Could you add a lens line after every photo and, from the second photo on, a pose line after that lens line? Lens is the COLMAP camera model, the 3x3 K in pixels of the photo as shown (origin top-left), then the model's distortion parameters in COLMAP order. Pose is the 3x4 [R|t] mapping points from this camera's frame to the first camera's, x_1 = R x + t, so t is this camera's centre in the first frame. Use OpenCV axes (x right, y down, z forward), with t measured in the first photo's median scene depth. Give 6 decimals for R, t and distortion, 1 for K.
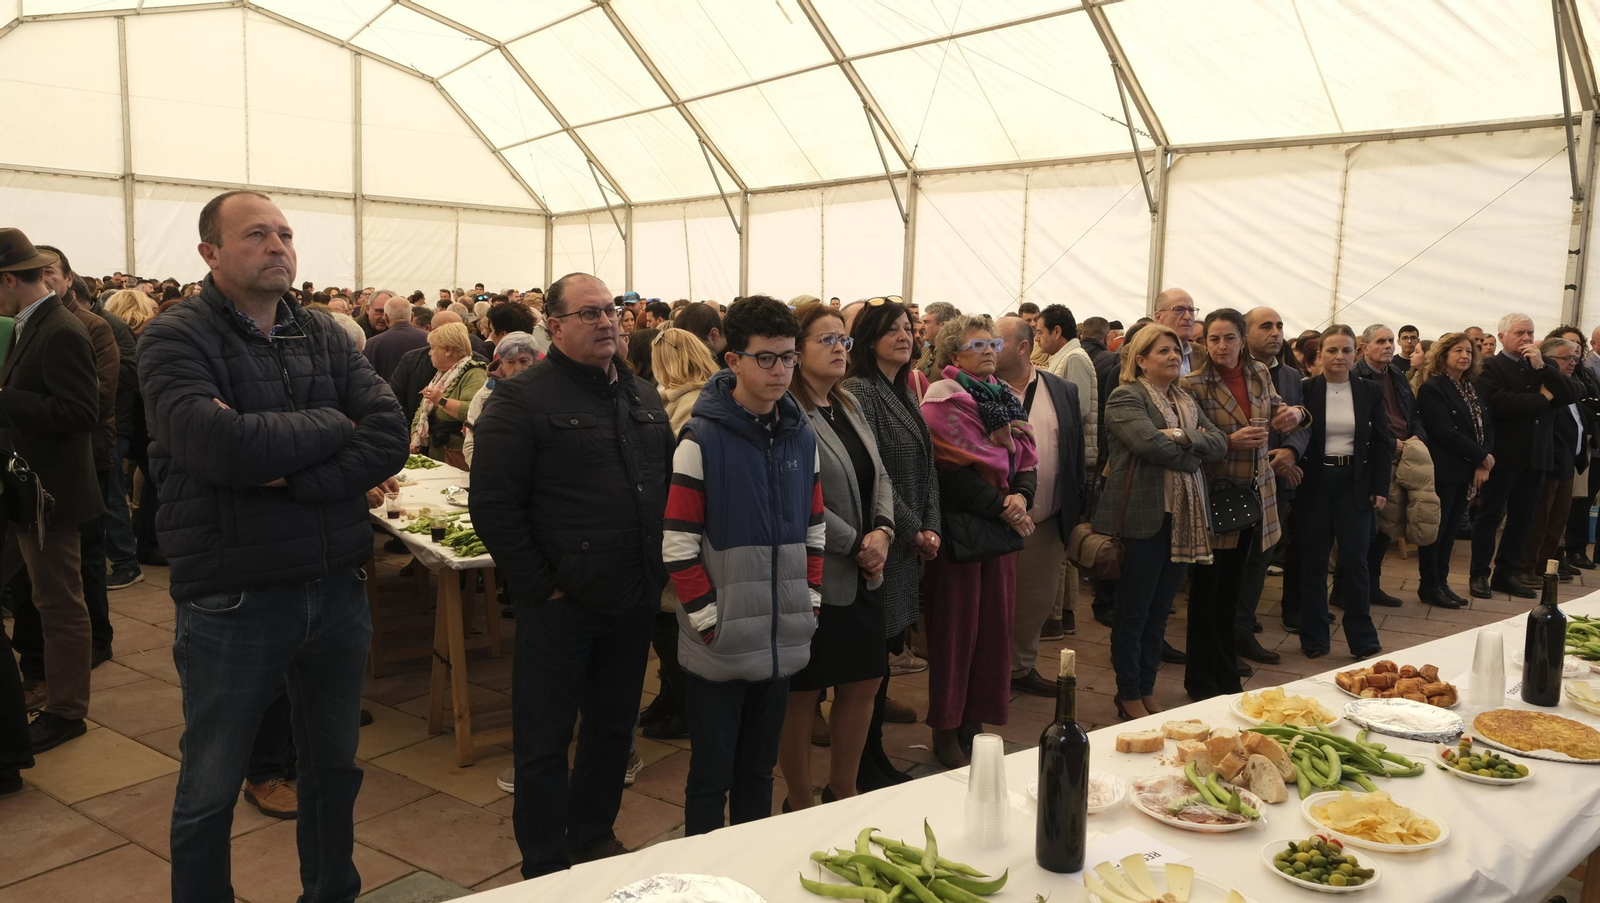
lens RADIAL K [[1139.3, 0, 800.3], [0, 1139.3, 441.7], [0, 0, 1]] dist [-0.022891, 0.014885]
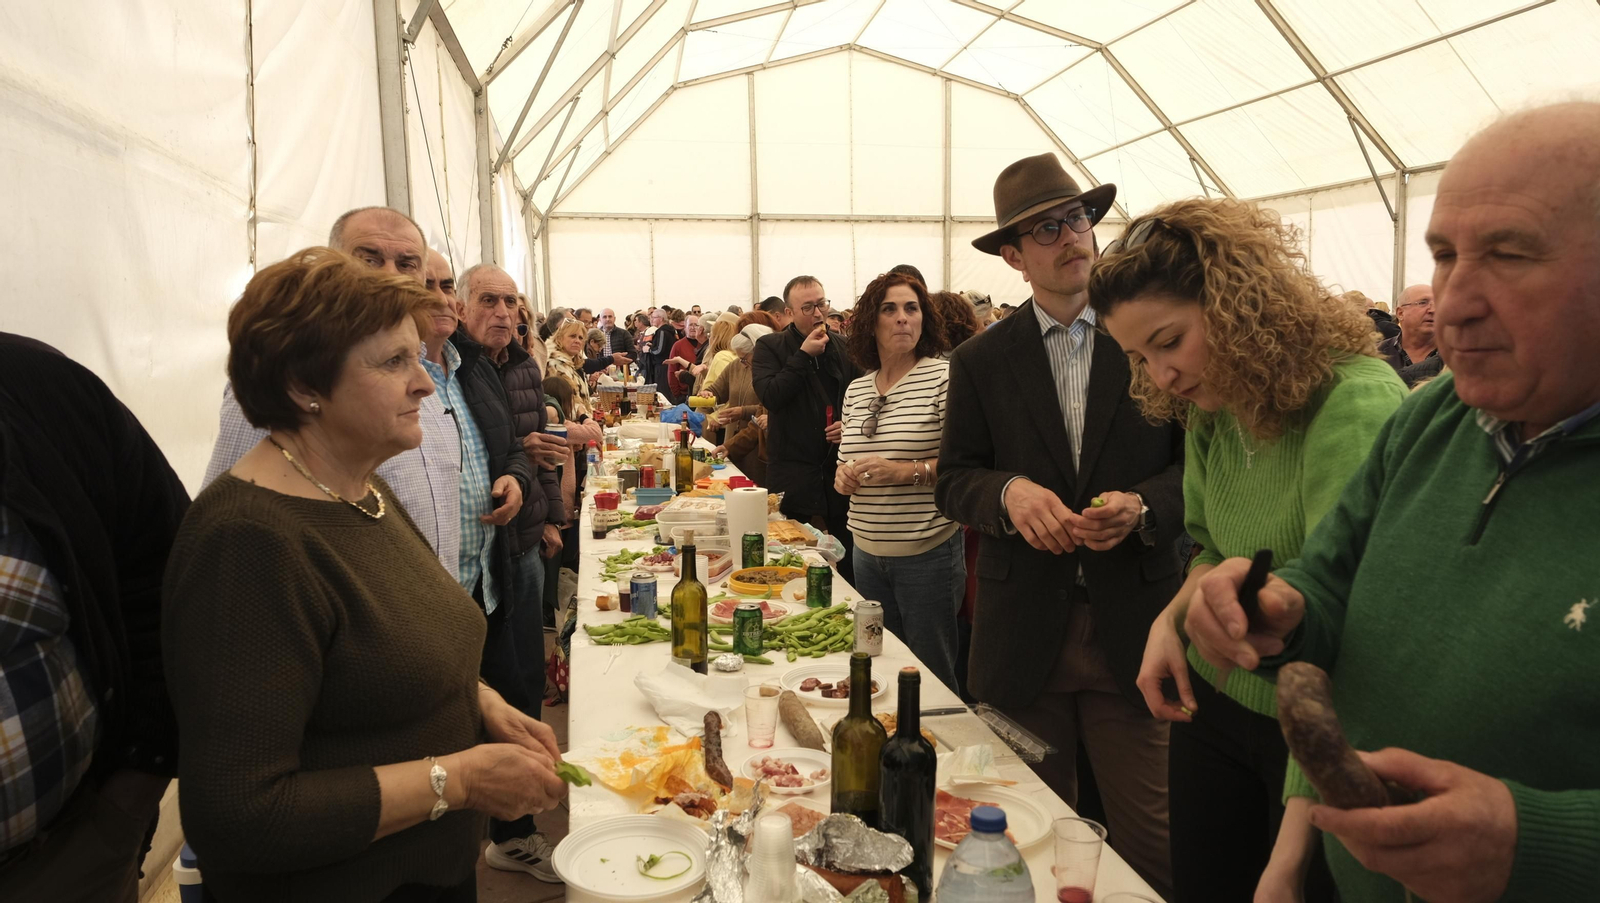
lens RADIAL K [[1064.9, 0, 813.1], [0, 1064.9, 459.0], [0, 0, 1]] dist [-0.035265, 0.013874]
pose [[0.907560, 0.008614, -0.419834, -0.099318], [-0.004478, 0.999931, 0.010837, -0.007439], [0.419898, -0.007955, 0.907536, 0.073496]]
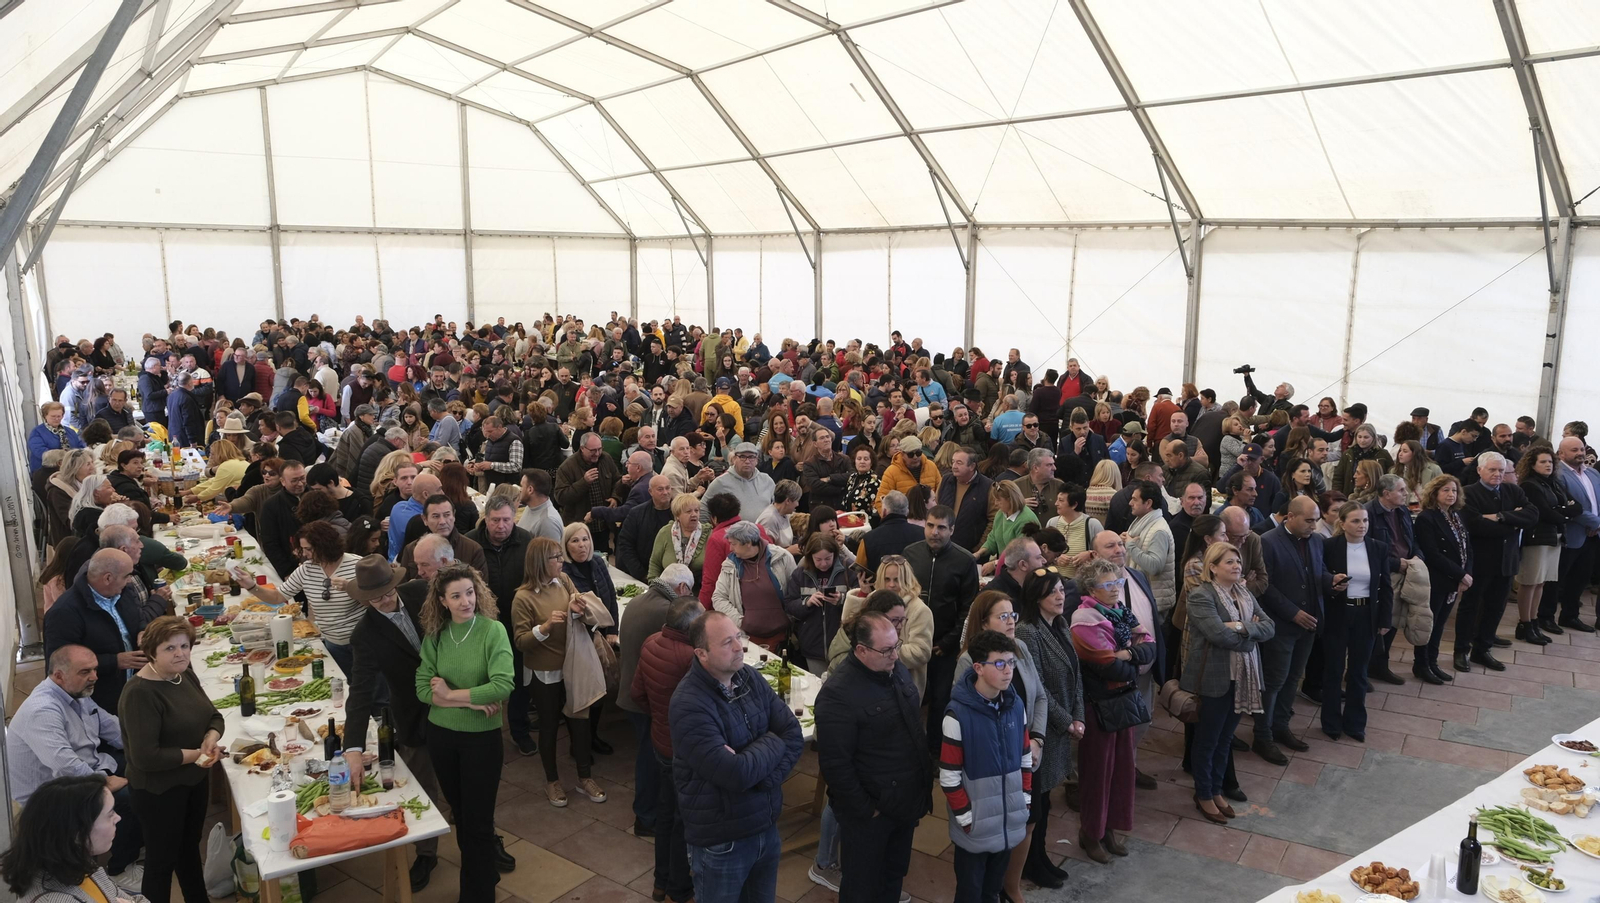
lens RADIAL K [[1064.9, 0, 797.8], [0, 1064.9, 450.6], [0, 0, 1]] dist [-0.035265, 0.013874]
pose [[0.998929, -0.024108, -0.039500, -0.027220], [0.026227, 0.998195, 0.054022, -0.050678], [0.038126, -0.055000, 0.997758, -0.056267]]
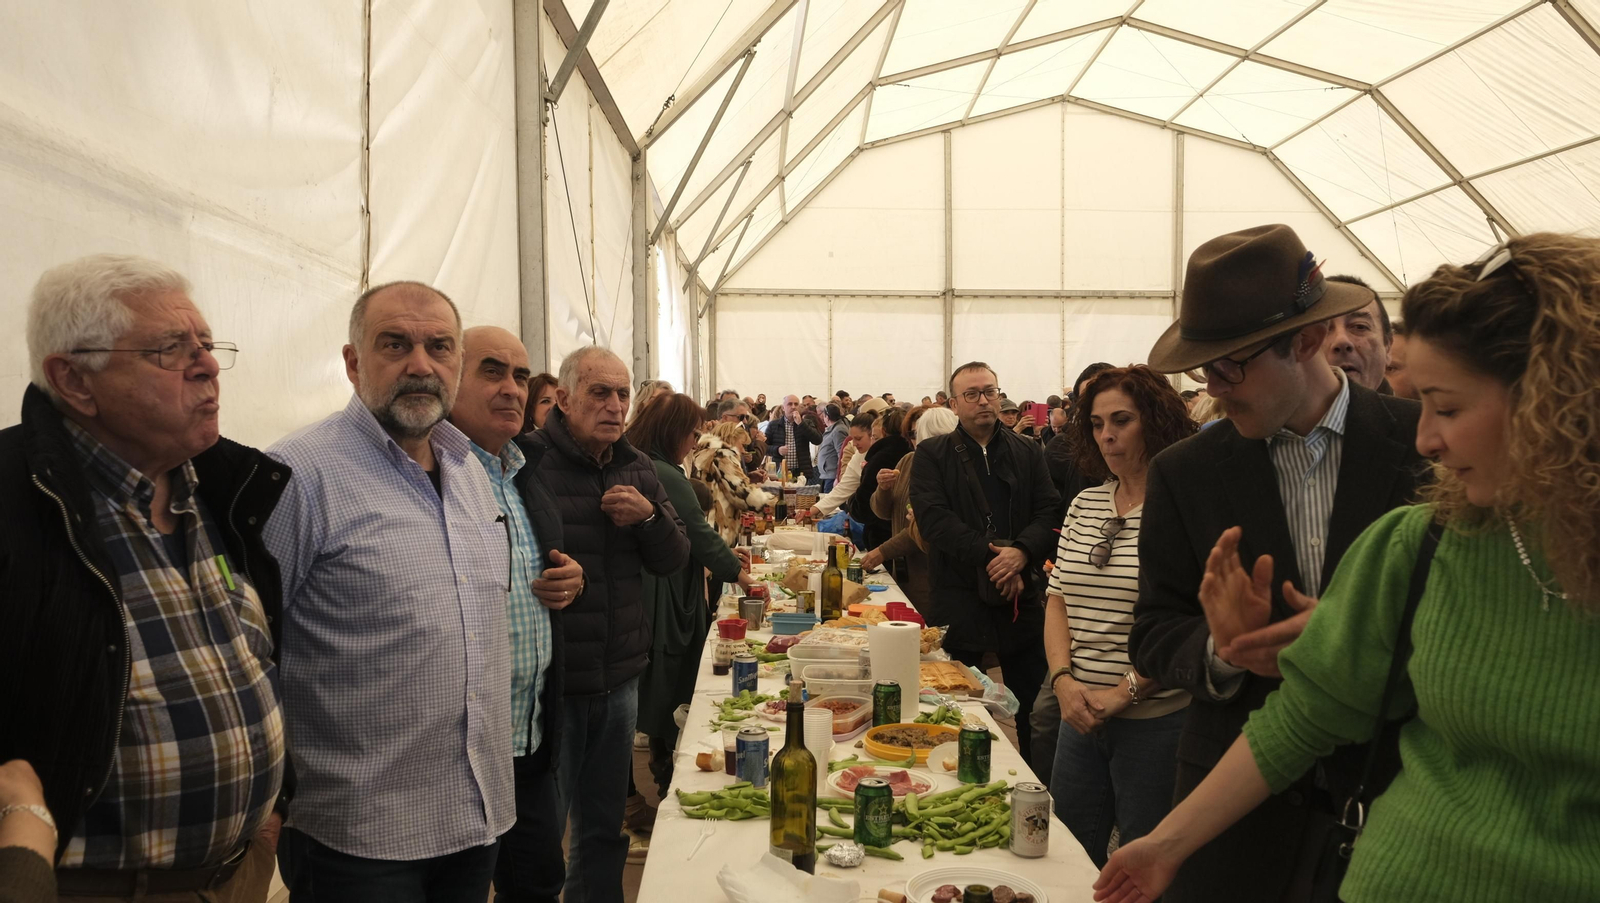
lens RADIAL K [[1229.5, 0, 813.8], [0, 1229.5, 461.2], [0, 0, 1]] dist [-0.001249, -0.005252]
pose [[0.827352, -0.011652, -0.561563, -0.099155], [-0.036056, 0.996621, -0.073801, -0.008938], [0.560526, 0.081307, 0.824136, 0.080919]]
